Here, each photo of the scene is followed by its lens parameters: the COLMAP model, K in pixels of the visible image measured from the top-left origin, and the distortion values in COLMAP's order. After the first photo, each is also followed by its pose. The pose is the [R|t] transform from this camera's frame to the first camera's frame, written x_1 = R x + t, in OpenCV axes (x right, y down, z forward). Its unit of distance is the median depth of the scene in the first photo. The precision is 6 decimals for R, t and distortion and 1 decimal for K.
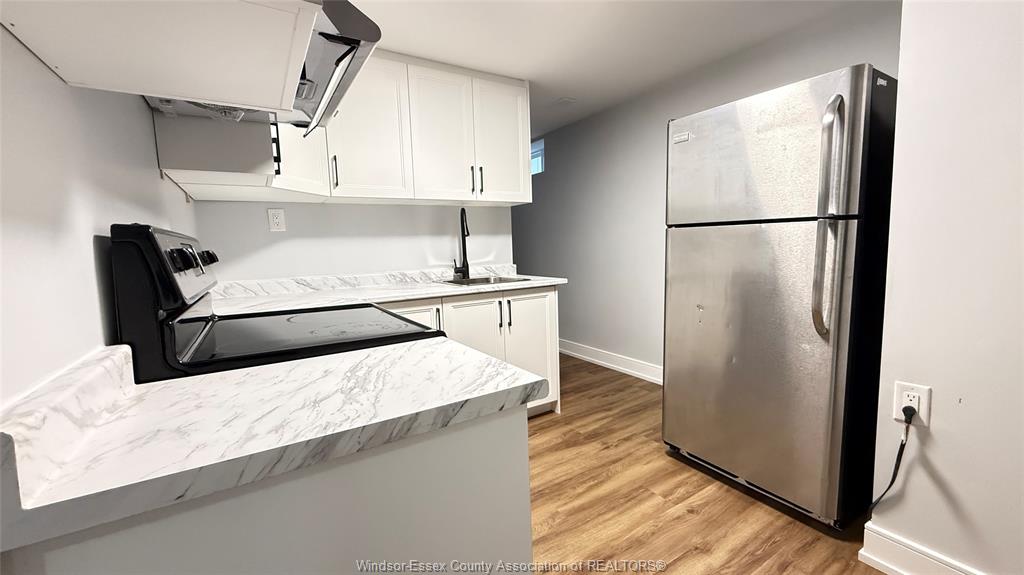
lens RADIAL K [[406.2, 0, 505.5], [0, 406.2, 285.4], [0, 0, 1]] dist [-0.001697, -0.000021]
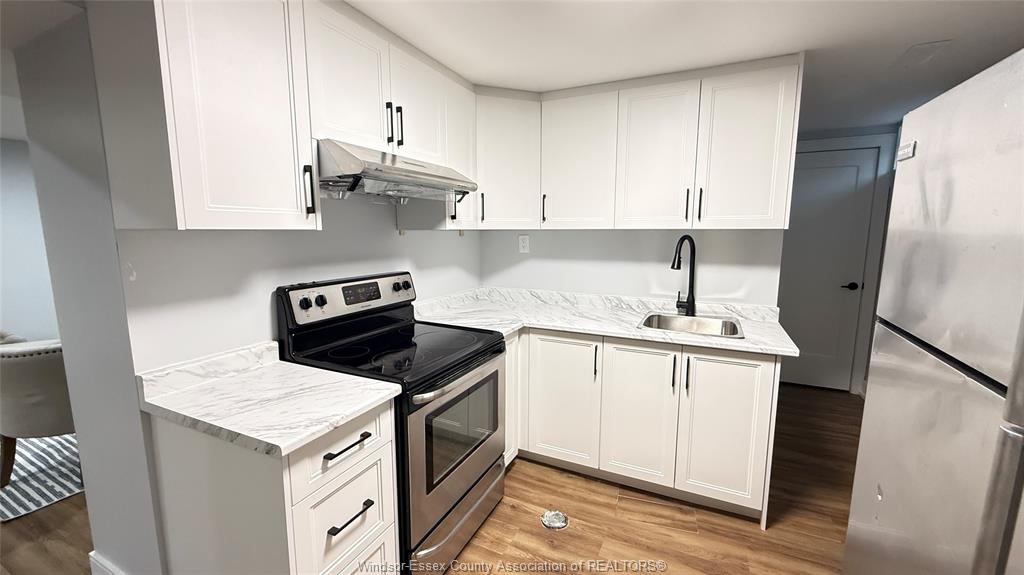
lens RADIAL K [[406.2, 0, 512.3], [0, 406.2, 284.4], [0, 0, 1]] dist [-0.001697, -0.000021]
pose [[0.545478, 0.145338, -0.825428, 0.460762], [-0.101519, 0.989056, 0.107061, -0.158021], [0.831954, 0.025397, 0.554263, 0.250336]]
